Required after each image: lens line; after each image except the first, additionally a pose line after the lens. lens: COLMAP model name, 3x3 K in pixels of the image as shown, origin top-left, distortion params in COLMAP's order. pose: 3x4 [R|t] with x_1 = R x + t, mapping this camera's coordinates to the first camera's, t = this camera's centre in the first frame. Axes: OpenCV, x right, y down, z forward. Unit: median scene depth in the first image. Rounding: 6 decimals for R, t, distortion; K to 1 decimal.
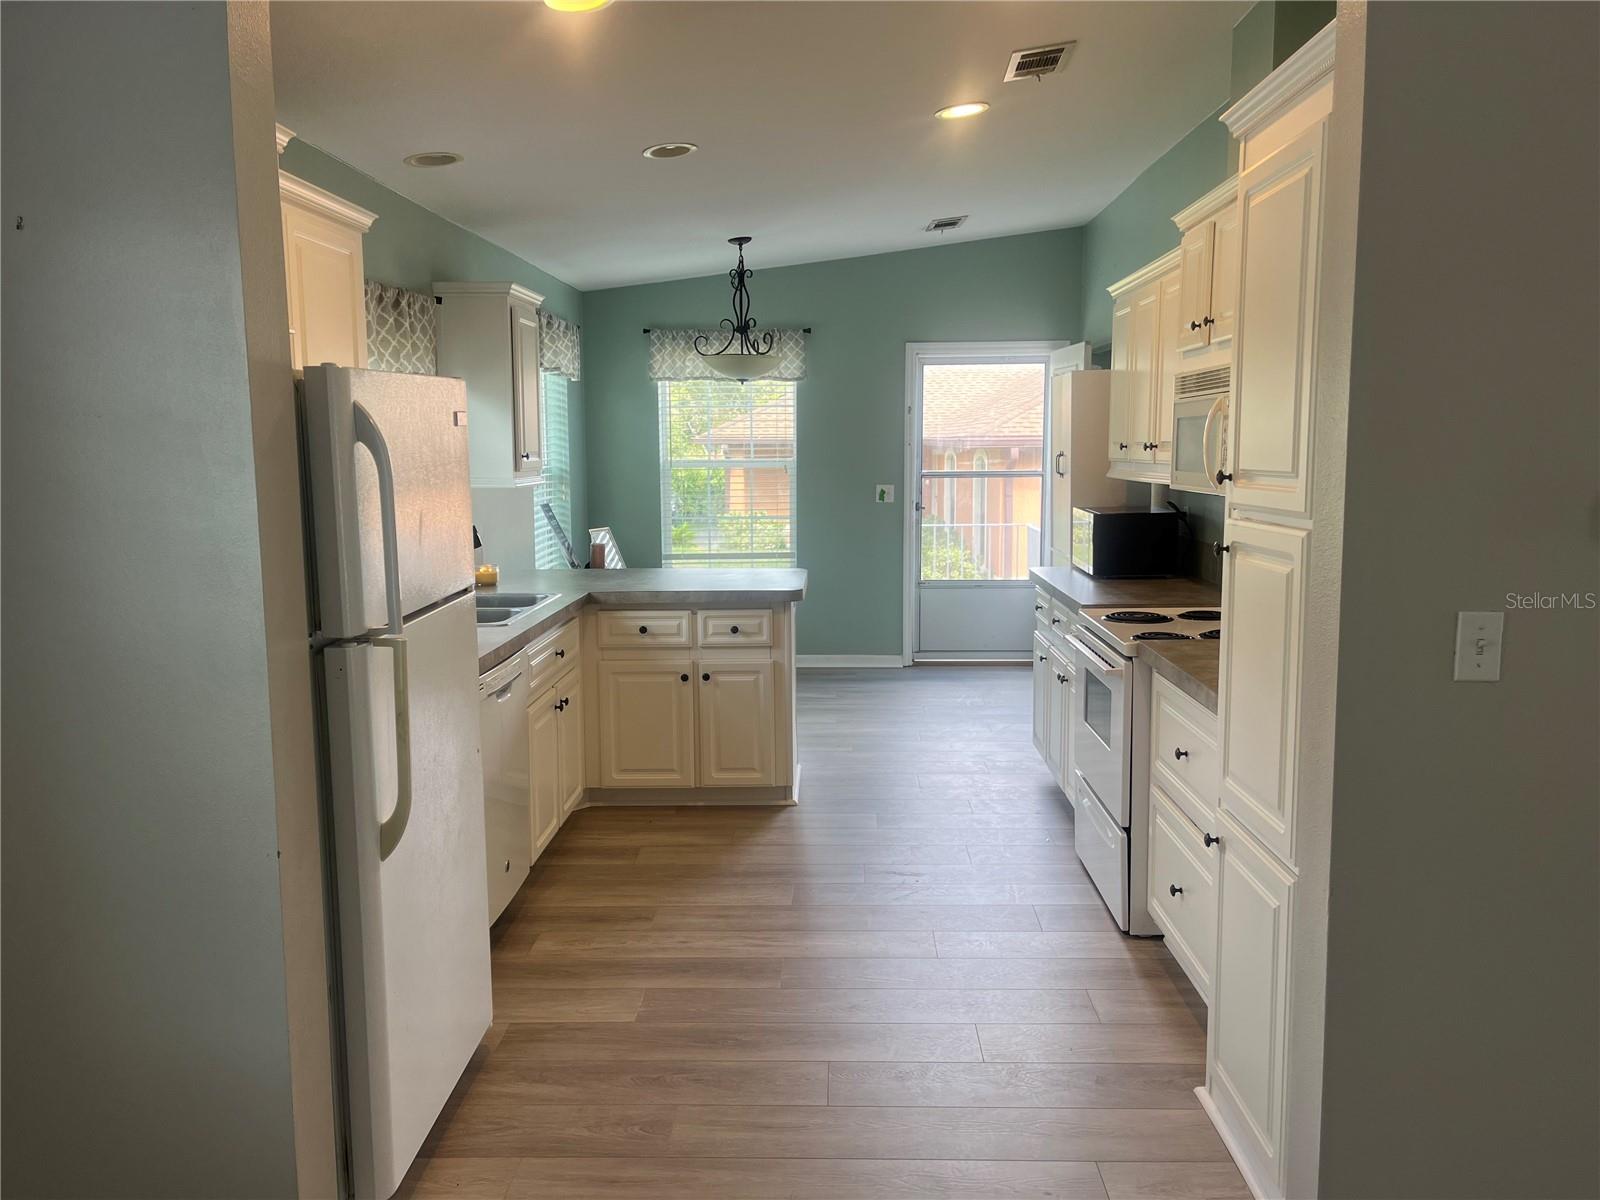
lens RADIAL K [[1210.8, 0, 800.0], [0, 1210.8, 600.0], [0, 0, 1]] dist [0.083775, -0.129142]
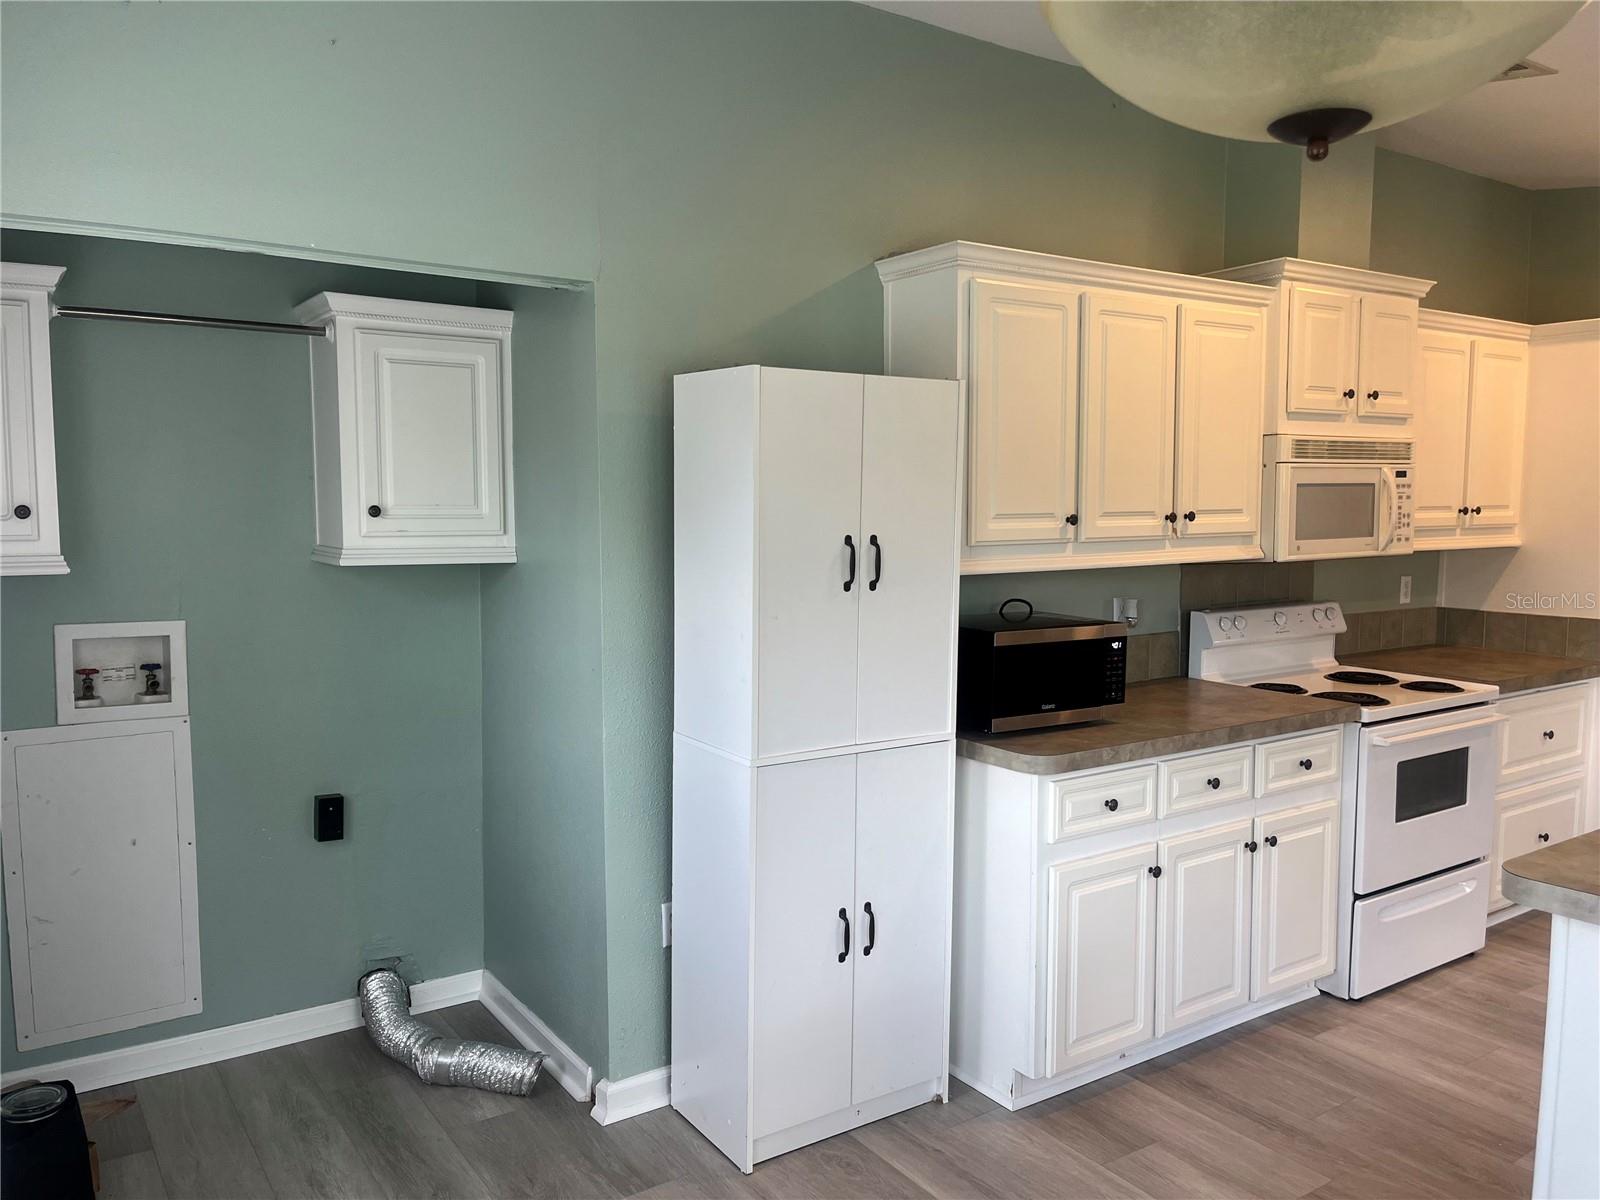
lens RADIAL K [[1210.8, 0, 800.0], [0, 1210.8, 600.0], [0, 0, 1]] dist [0.083775, -0.129142]
pose [[-0.583824, -0.057675, 0.809829, -0.187063], [0.111907, 0.982236, 0.150630, -0.201130], [-0.804131, 0.178567, -0.566999, 1.518679]]
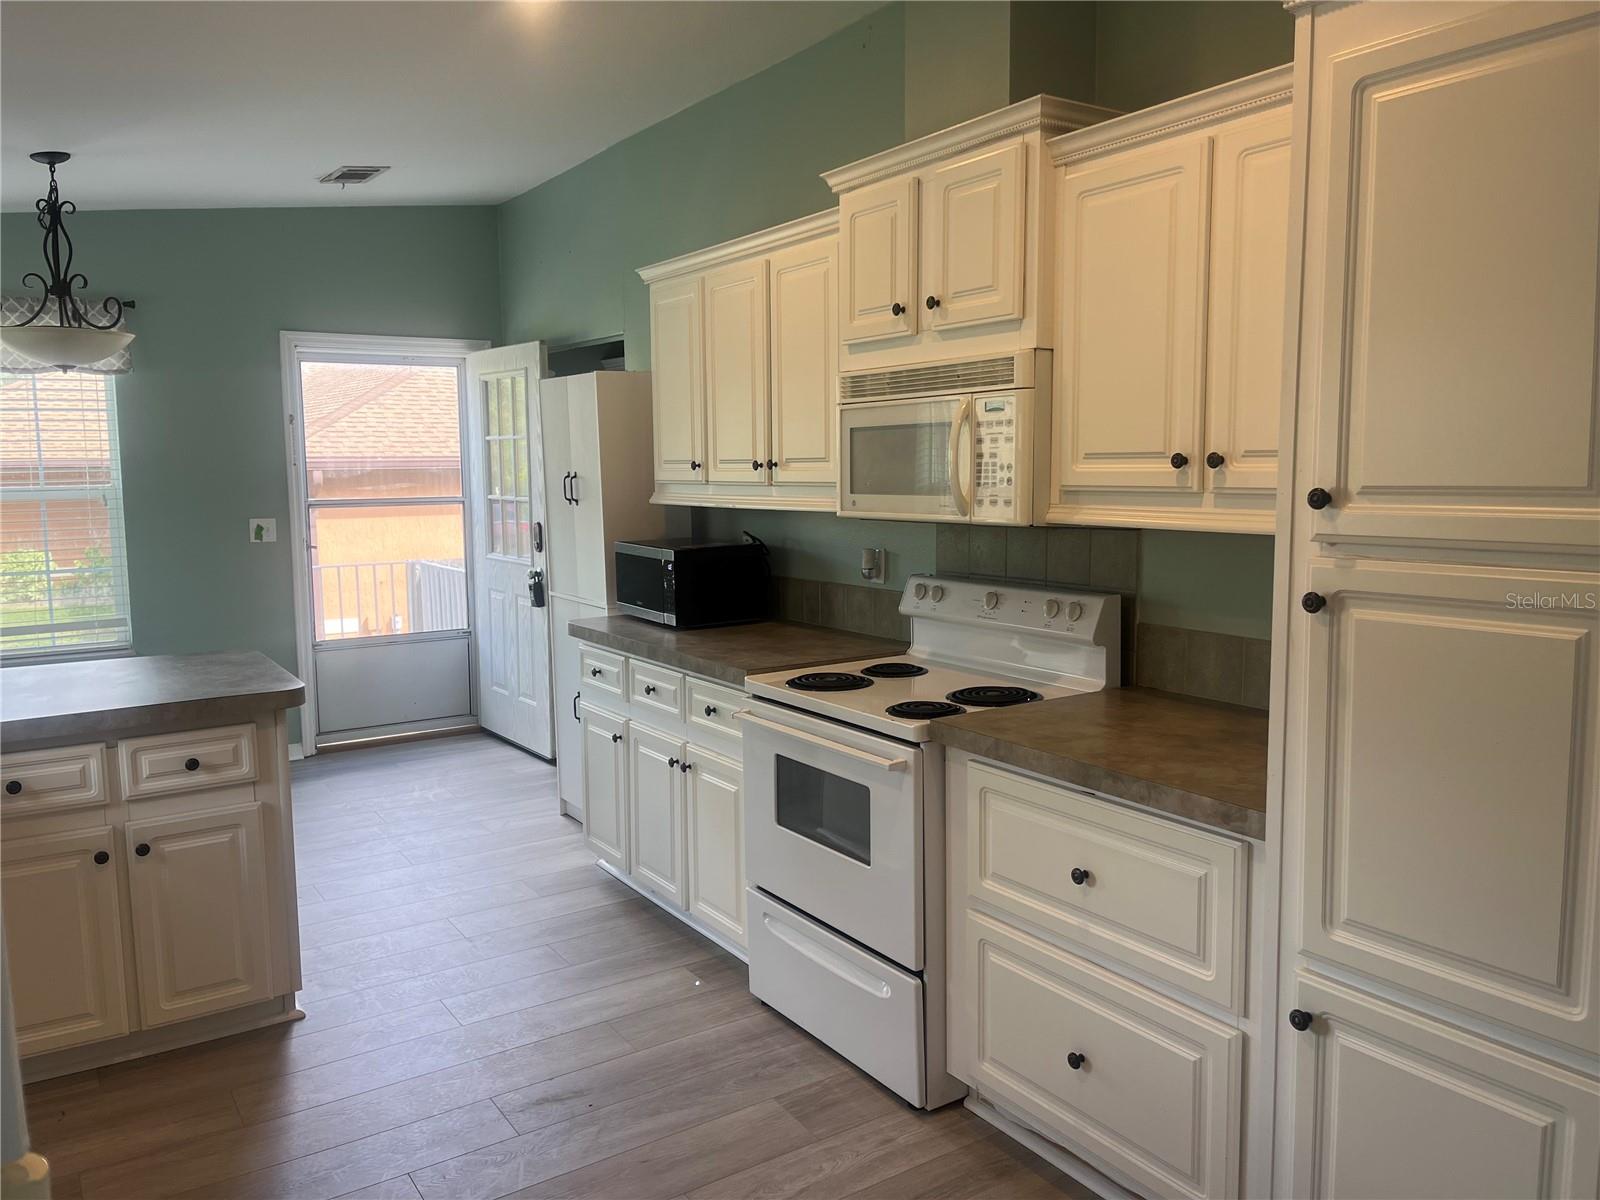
lens RADIAL K [[1210.8, 0, 800.0], [0, 1210.8, 600.0], [0, 0, 1]] dist [0.083775, -0.129142]
pose [[0.816040, -0.069413, 0.573813, -0.149233], [0.080280, 0.996752, 0.006407, -0.036566], [-0.572393, 0.040837, 0.818962, 0.306948]]
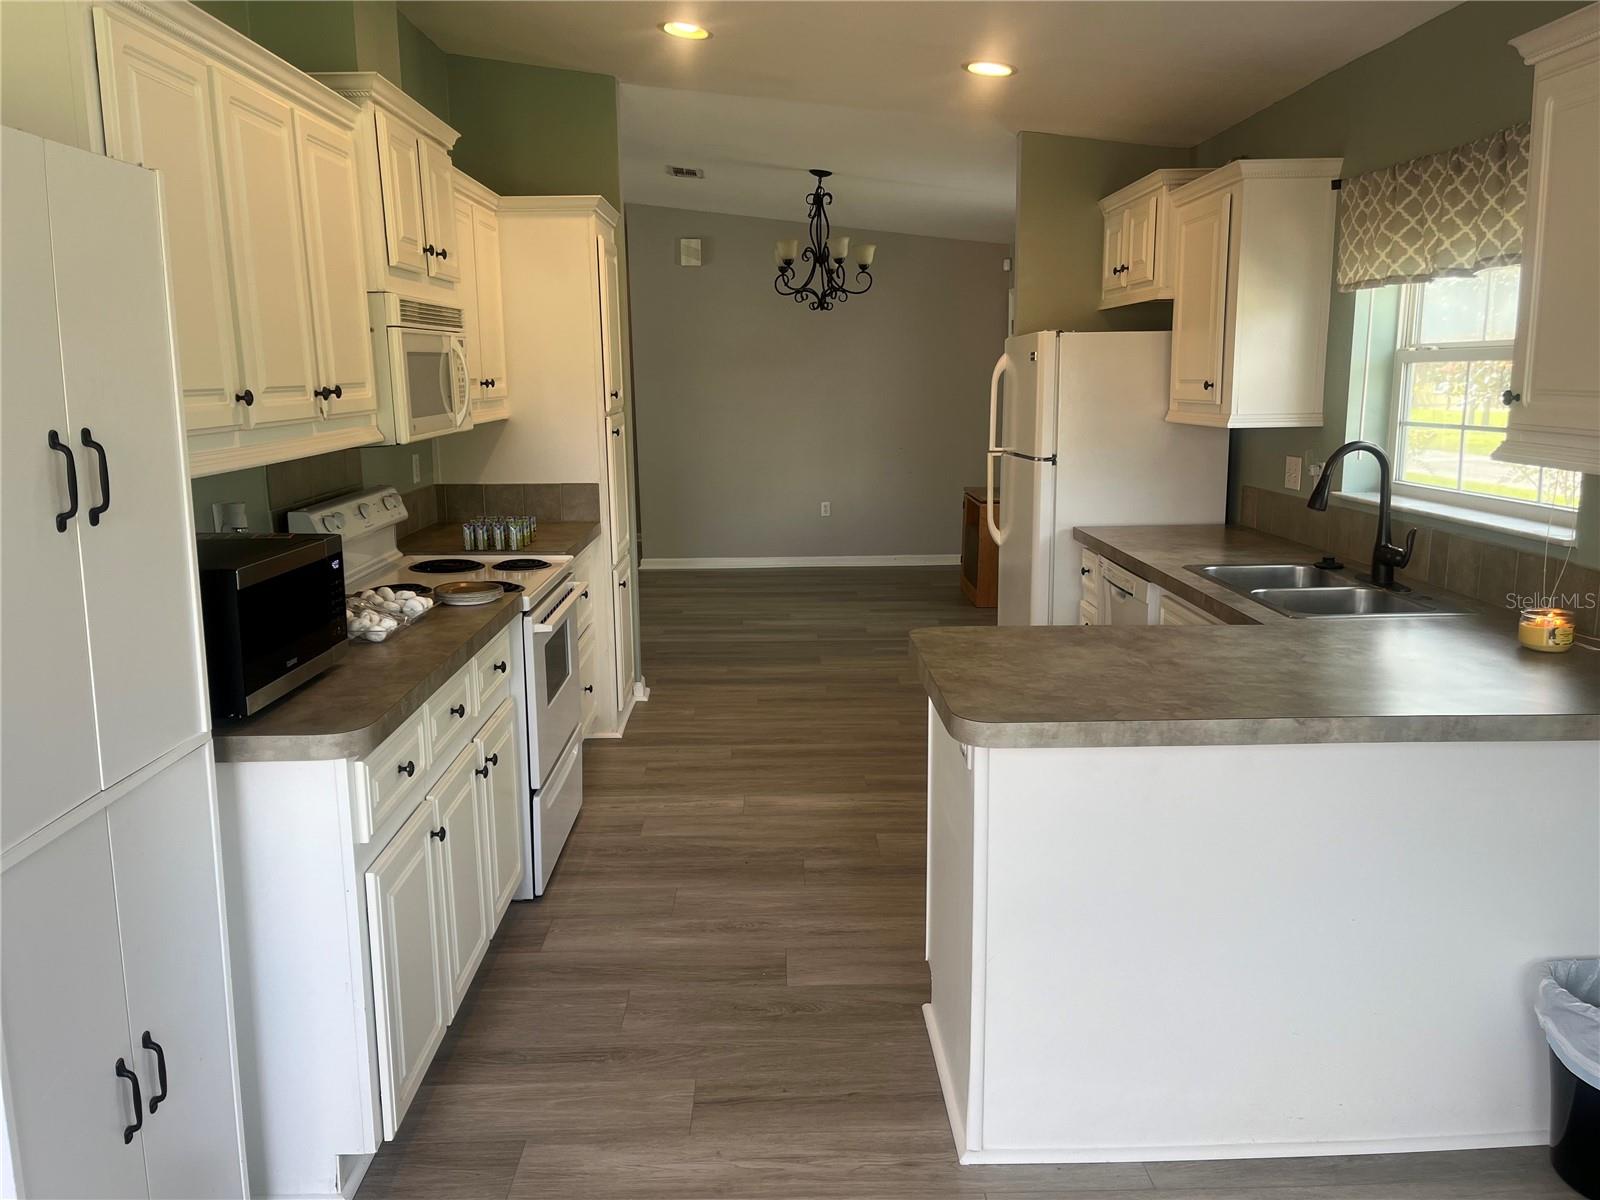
lens RADIAL K [[1210.8, 0, 800.0], [0, 1210.8, 600.0], [0, 0, 1]] dist [0.083775, -0.129142]
pose [[-0.997632, 0.027373, -0.063103, 0.072400], [0.006362, 0.950192, 0.311599, -0.199508], [0.068489, 0.310459, -0.948116, 1.504172]]
